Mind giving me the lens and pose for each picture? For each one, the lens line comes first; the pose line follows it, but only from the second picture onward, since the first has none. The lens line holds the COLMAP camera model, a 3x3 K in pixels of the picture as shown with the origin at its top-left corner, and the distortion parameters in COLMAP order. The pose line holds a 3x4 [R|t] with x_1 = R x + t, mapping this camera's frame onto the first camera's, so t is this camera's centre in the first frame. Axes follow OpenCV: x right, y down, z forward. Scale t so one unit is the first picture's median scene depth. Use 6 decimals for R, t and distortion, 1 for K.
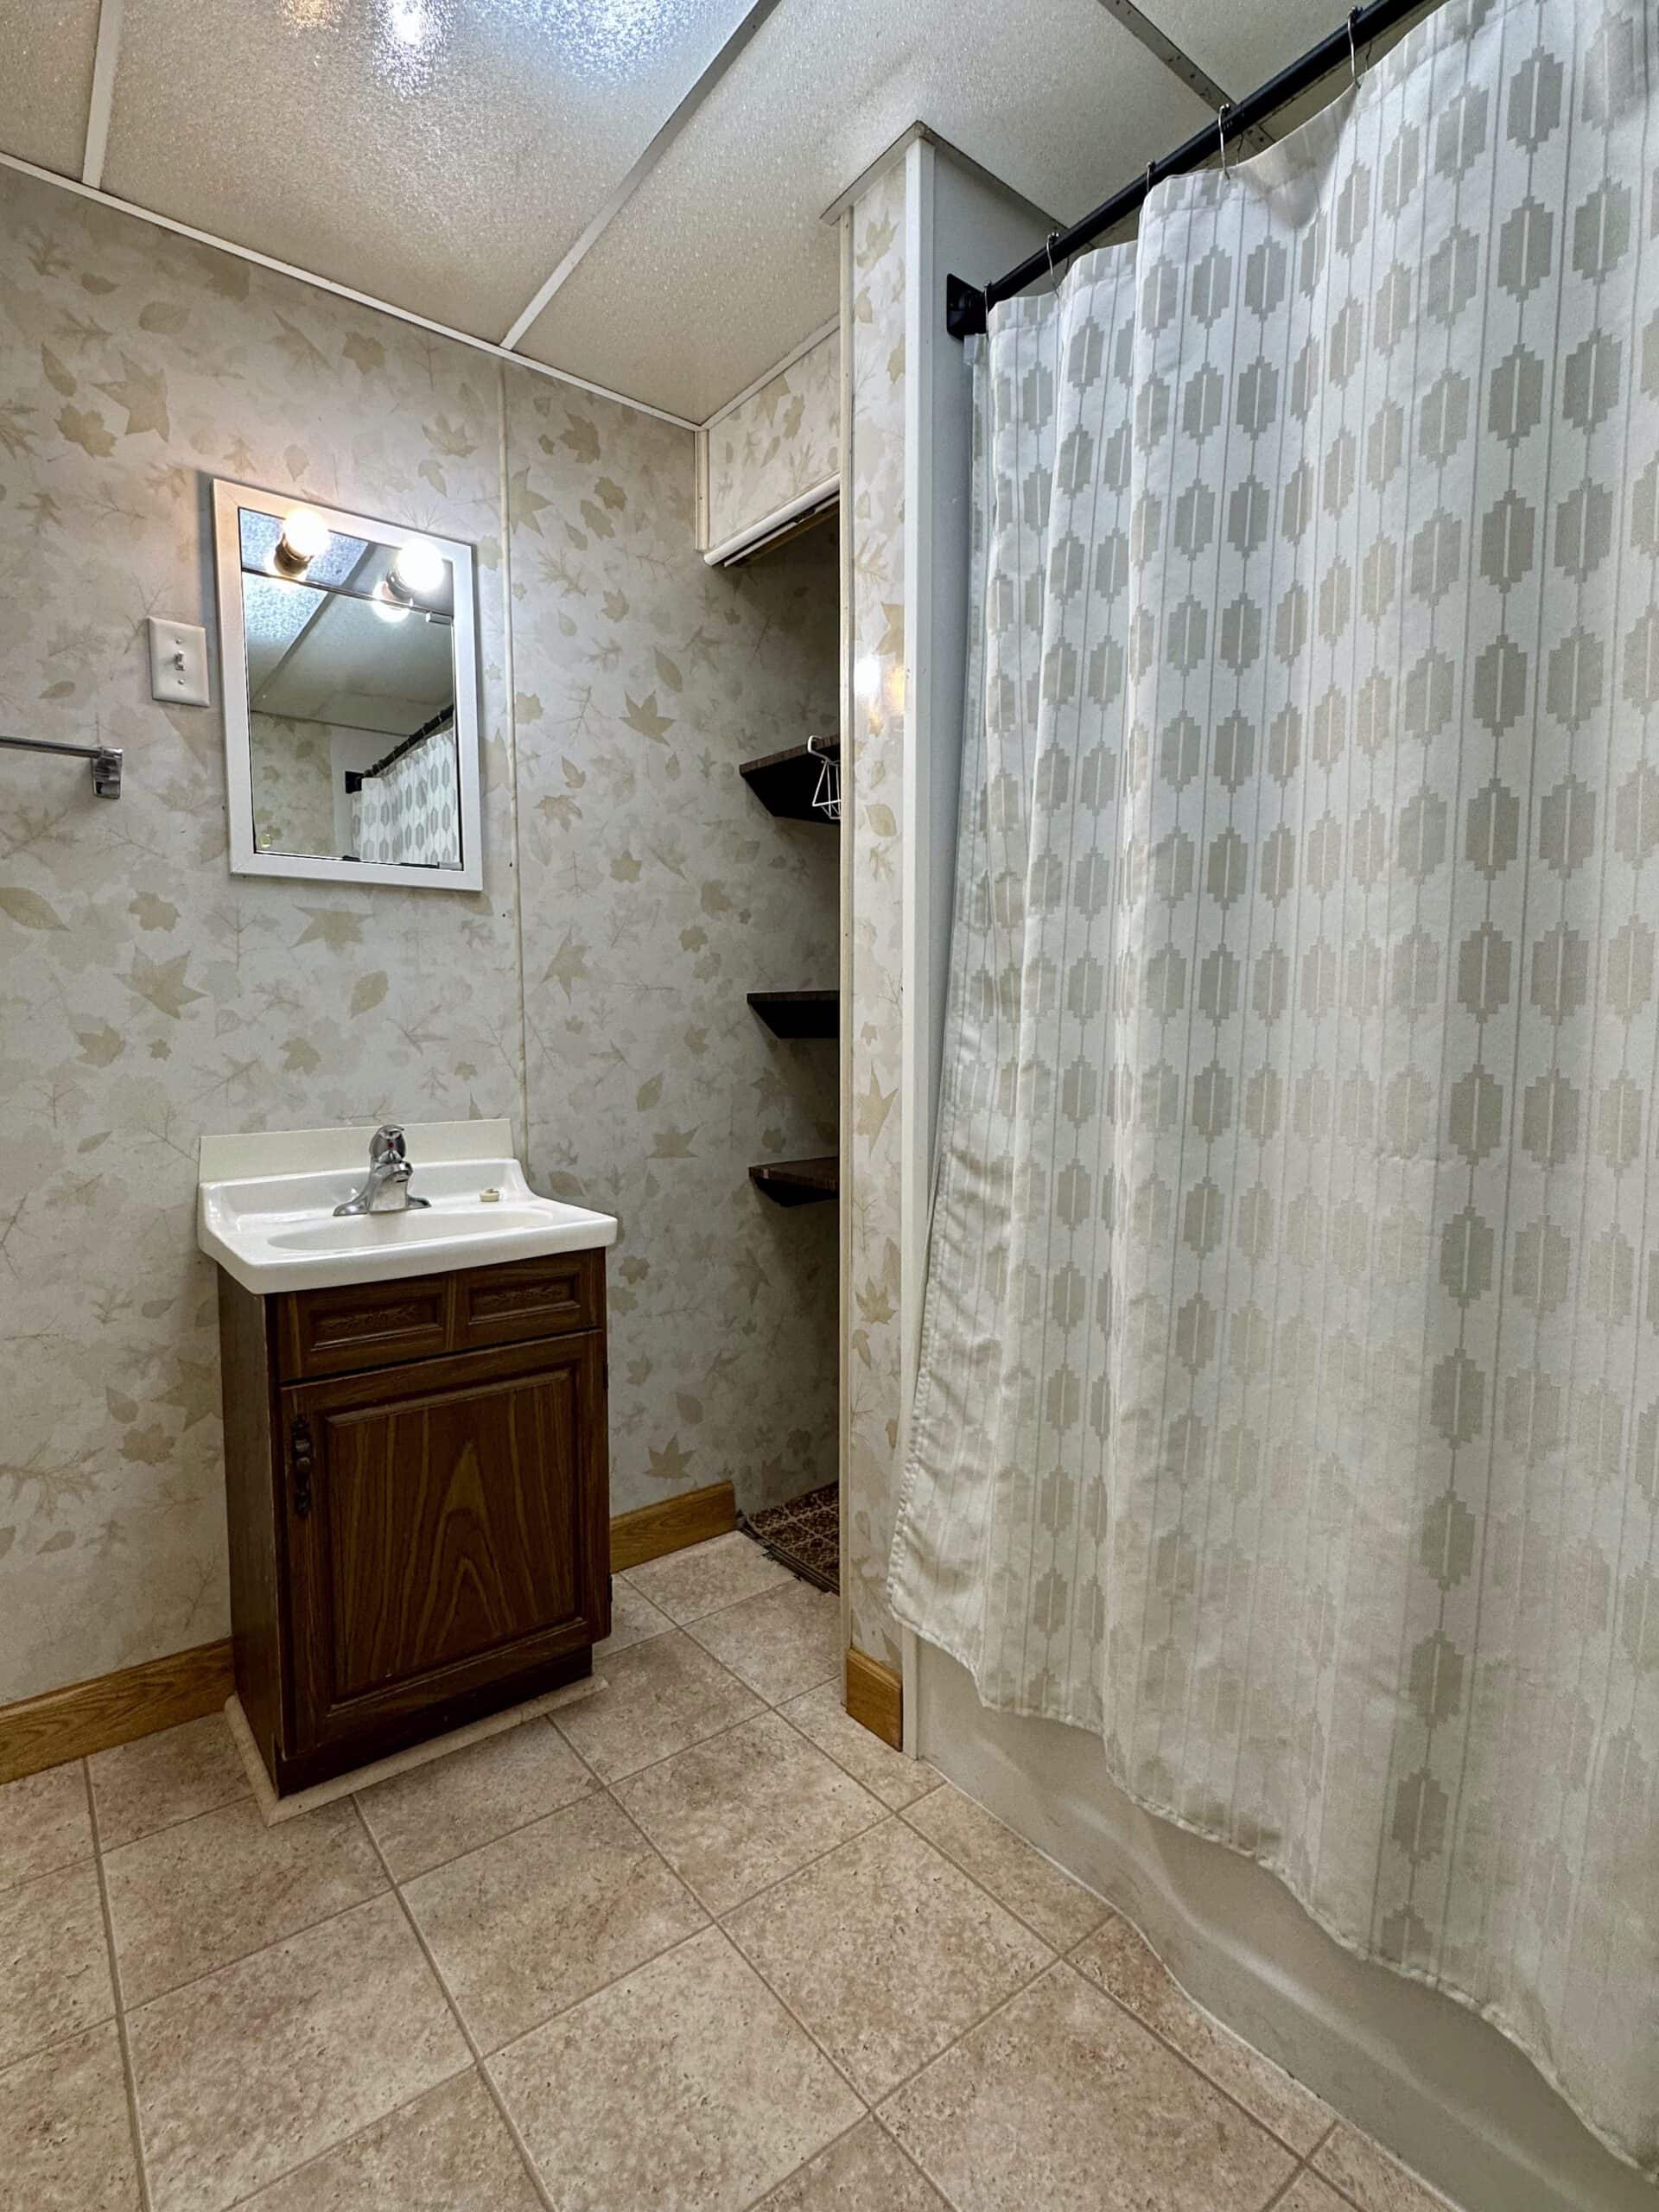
lens RADIAL K [[1079.0, 0, 829.5], [0, 1079.0, 1106.0], [0, 0, 1]] dist [-0.009033, 0.000523]
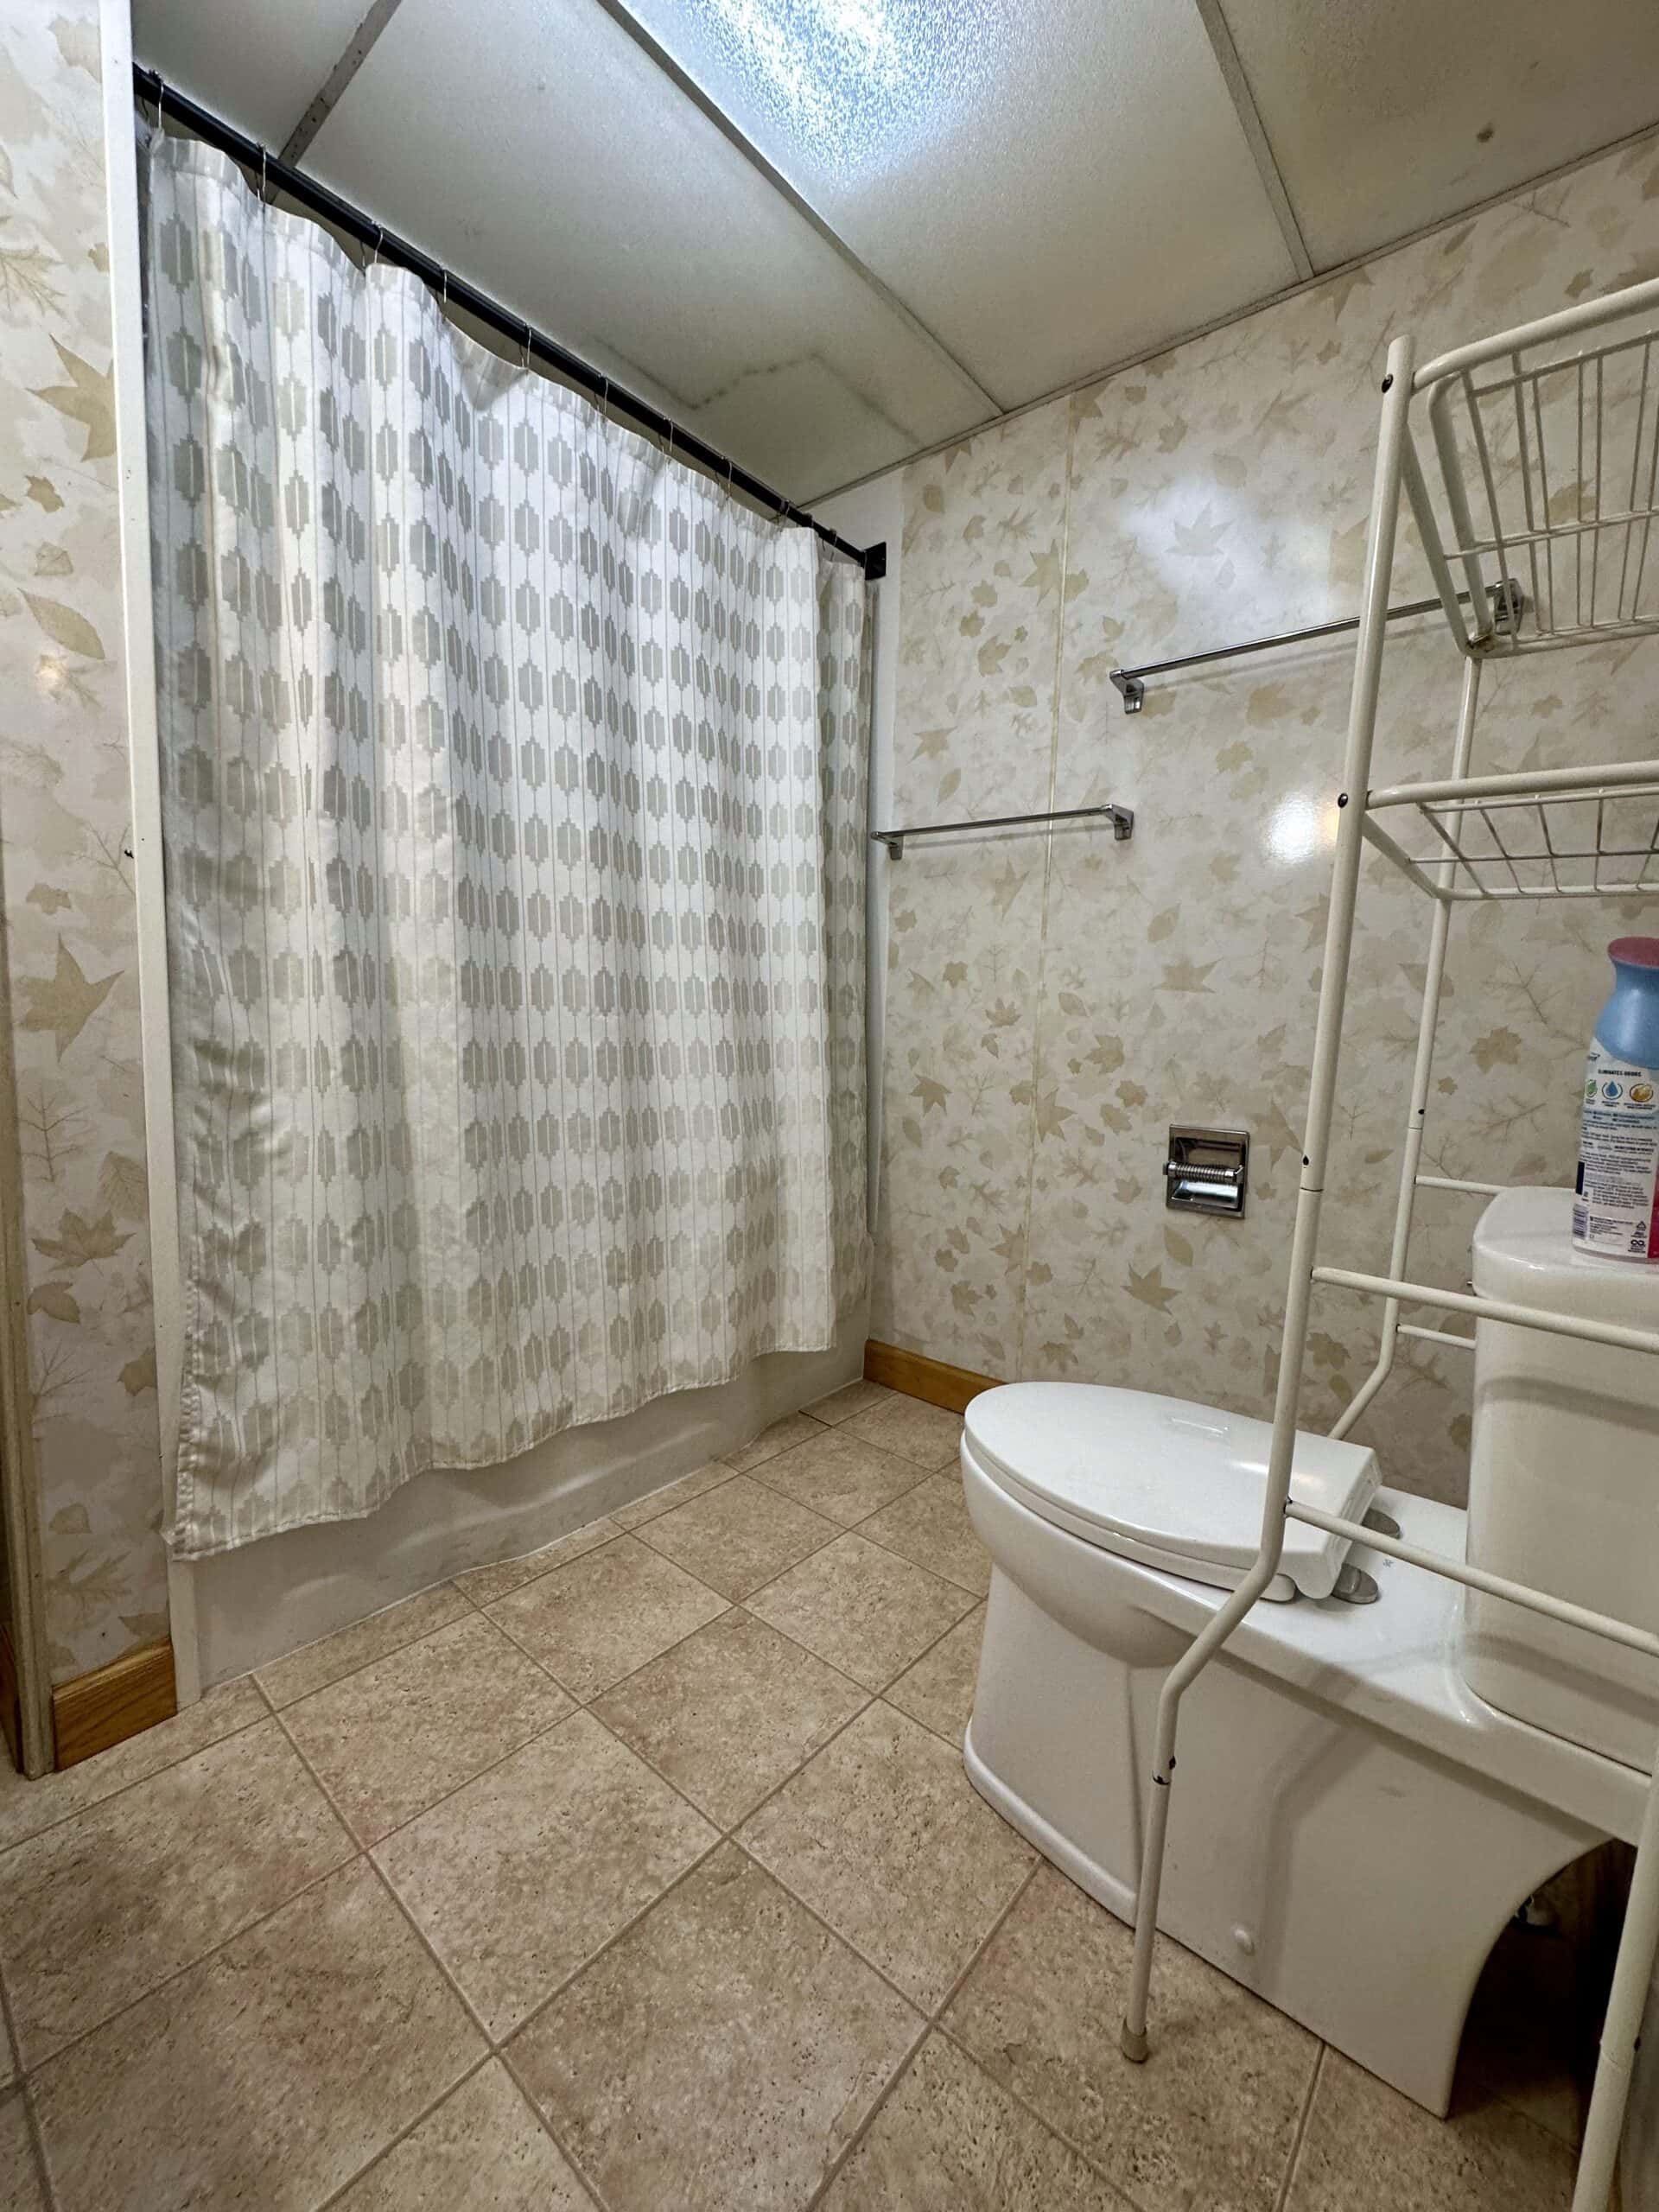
lens RADIAL K [[885.7, 0, 829.5], [0, 885.7, 1106.0], [0, 0, 1]] dist [-0.007462, 0.001187]
pose [[-0.206016, -0.107397, 0.972637, -0.757308], [0.030067, 0.992795, 0.115991, 0.025449], [-0.978087, 0.053140, -0.201303, 0.622856]]
